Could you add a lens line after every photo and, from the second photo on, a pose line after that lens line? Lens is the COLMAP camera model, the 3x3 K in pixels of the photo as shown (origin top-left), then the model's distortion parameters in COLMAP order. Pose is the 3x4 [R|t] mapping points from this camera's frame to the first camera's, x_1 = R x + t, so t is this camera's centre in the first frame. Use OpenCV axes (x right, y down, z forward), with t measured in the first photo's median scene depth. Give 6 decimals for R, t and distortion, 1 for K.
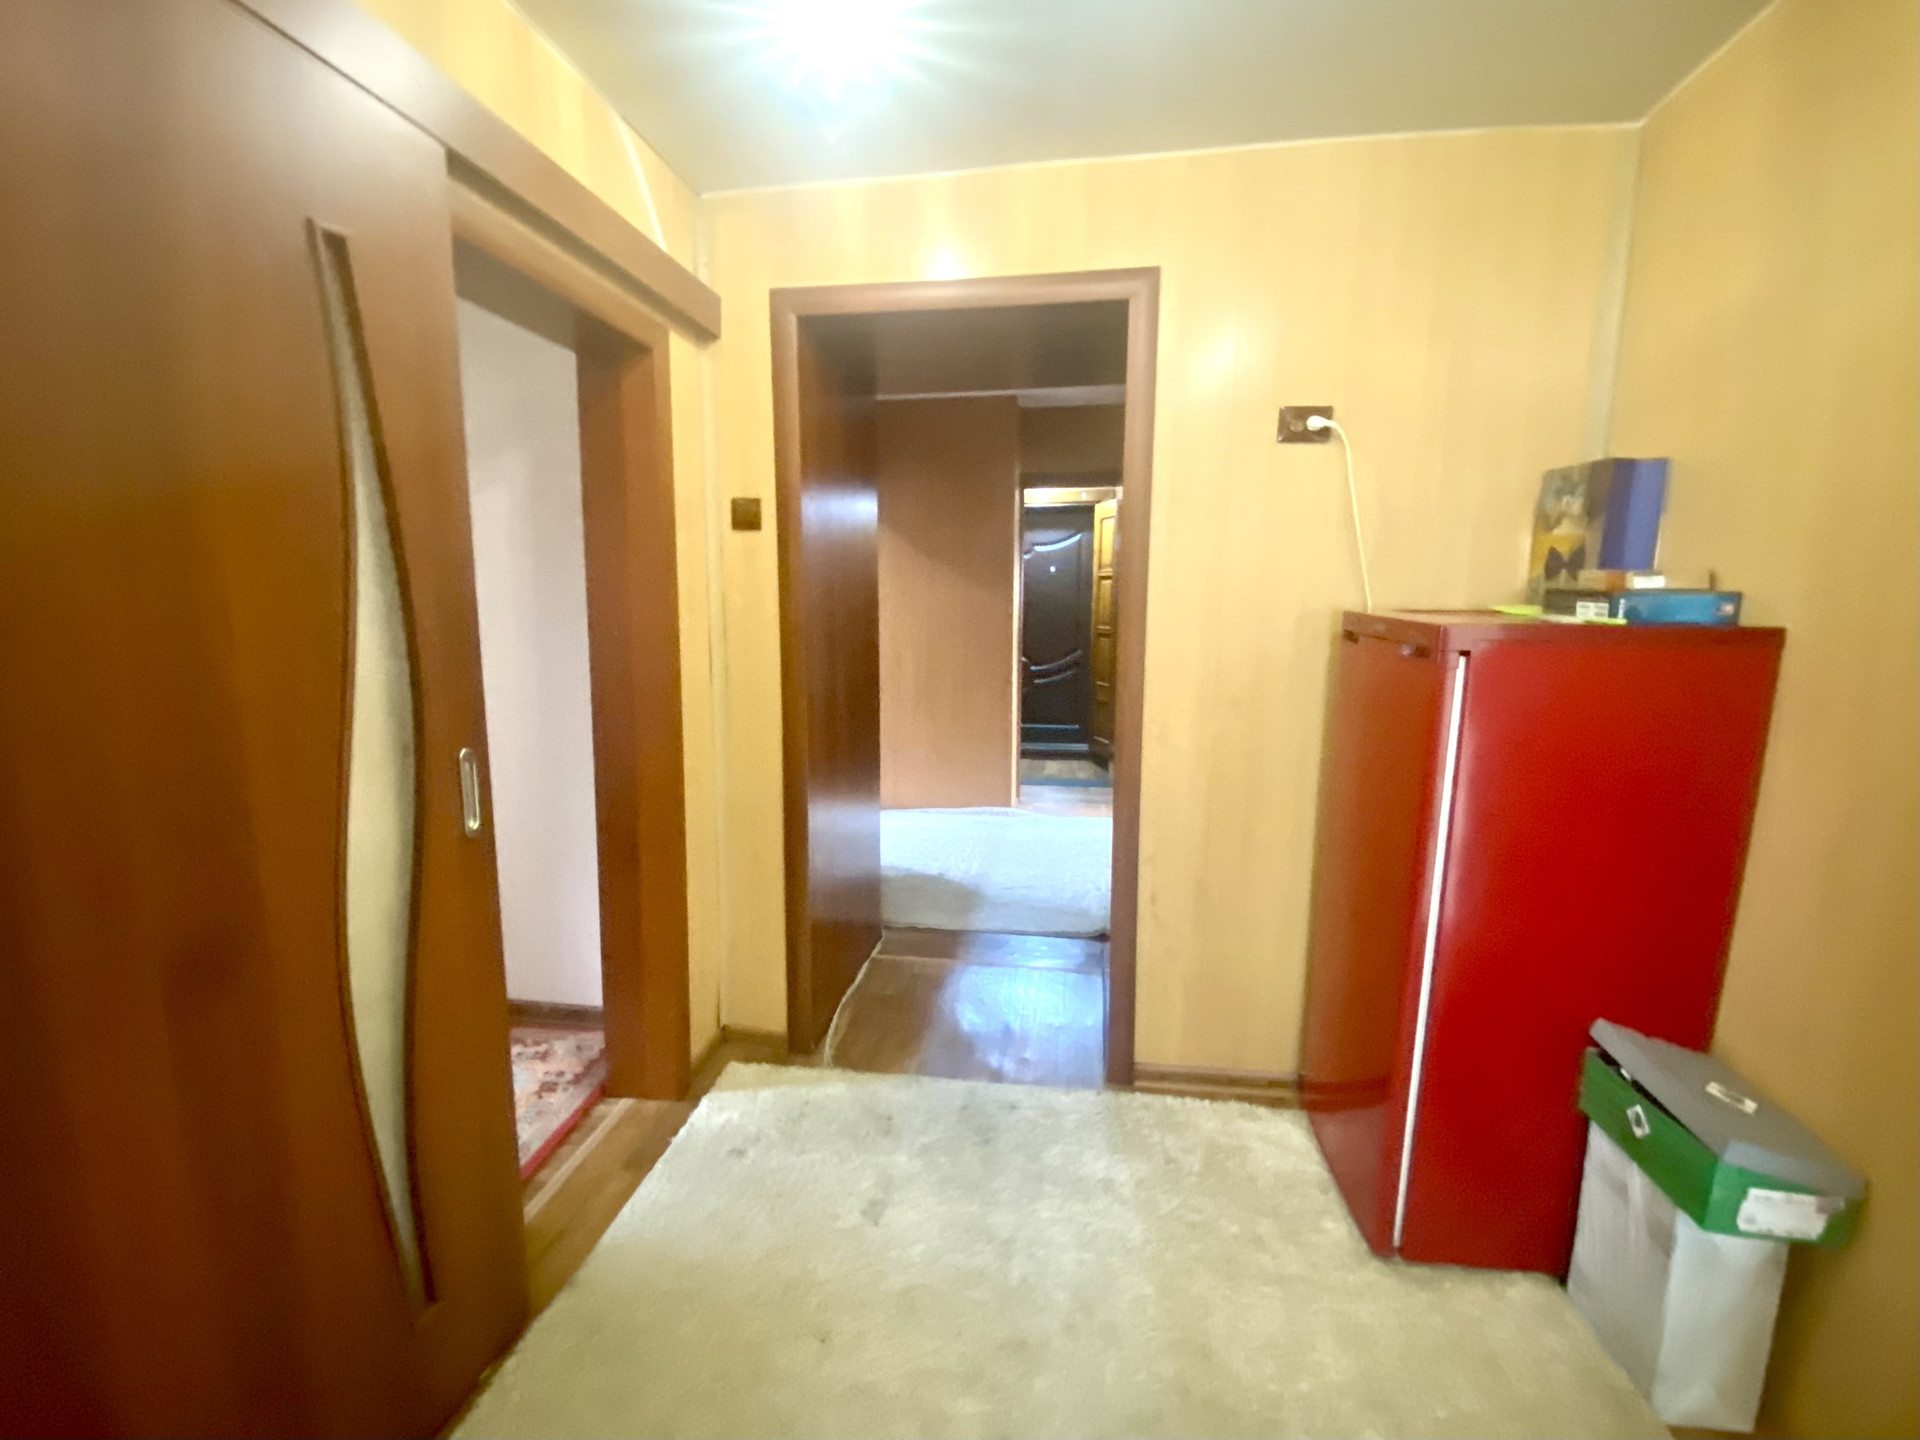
lens RADIAL K [[861.3, 0, 955.1], [0, 861.3, 718.9], [0, 0, 1]] dist [0.025547, -0.022056]
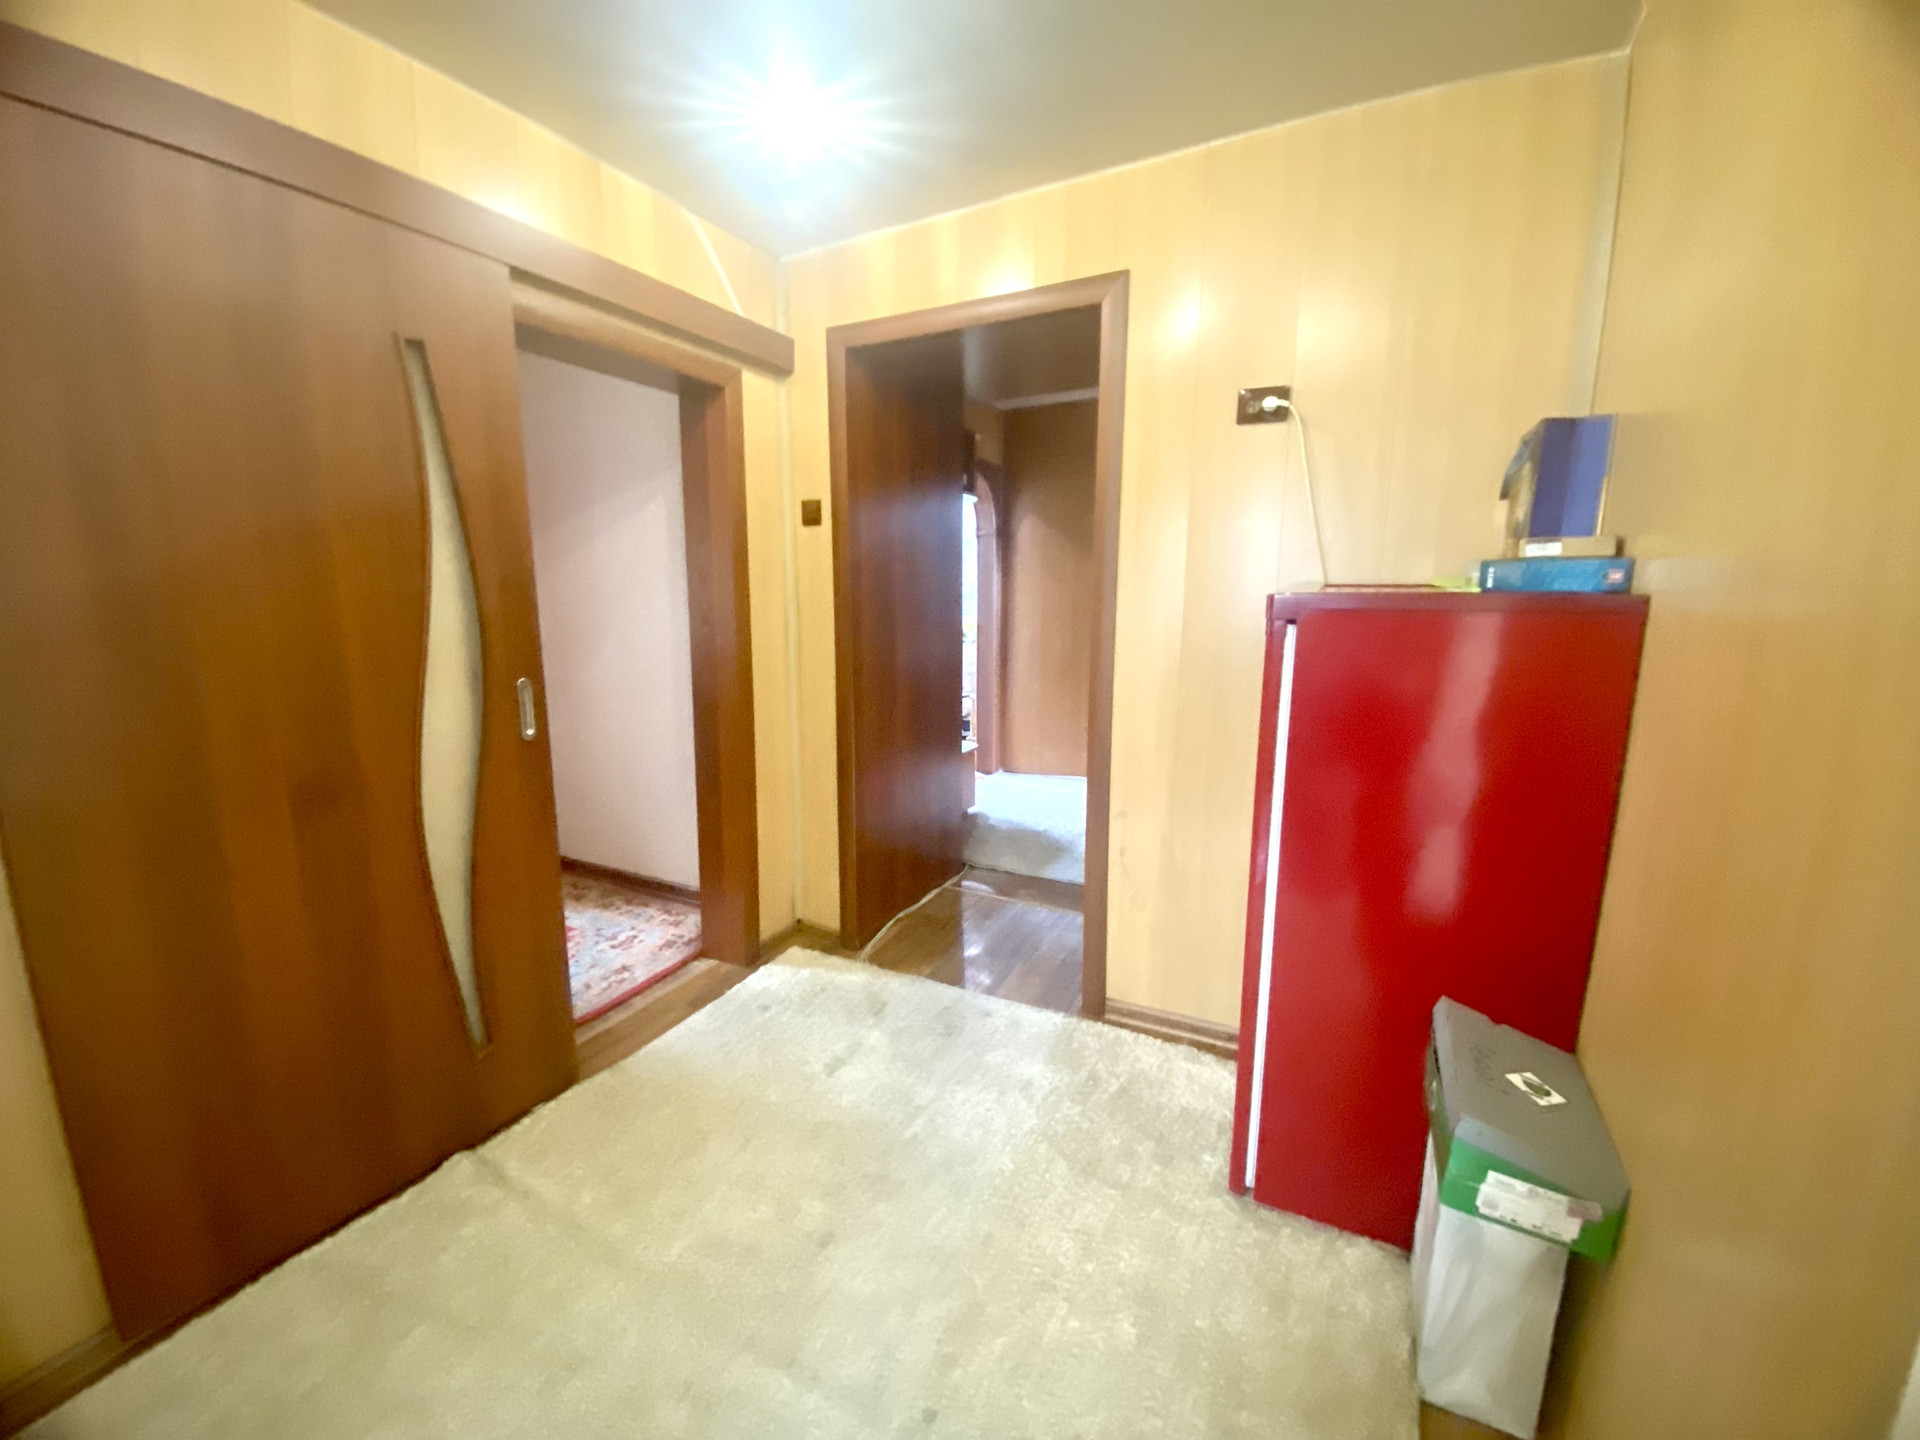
lens RADIAL K [[790.8, 0, 951.4], [0, 790.8, 715.6], [0, 0, 1]] dist [0.038633, -0.029249]
pose [[0.943744, 0.048250, -0.327139, 0.381463], [-0.042286, 0.998785, 0.025322, 0.021826], [0.327963, -0.010064, 0.944637, -0.027560]]
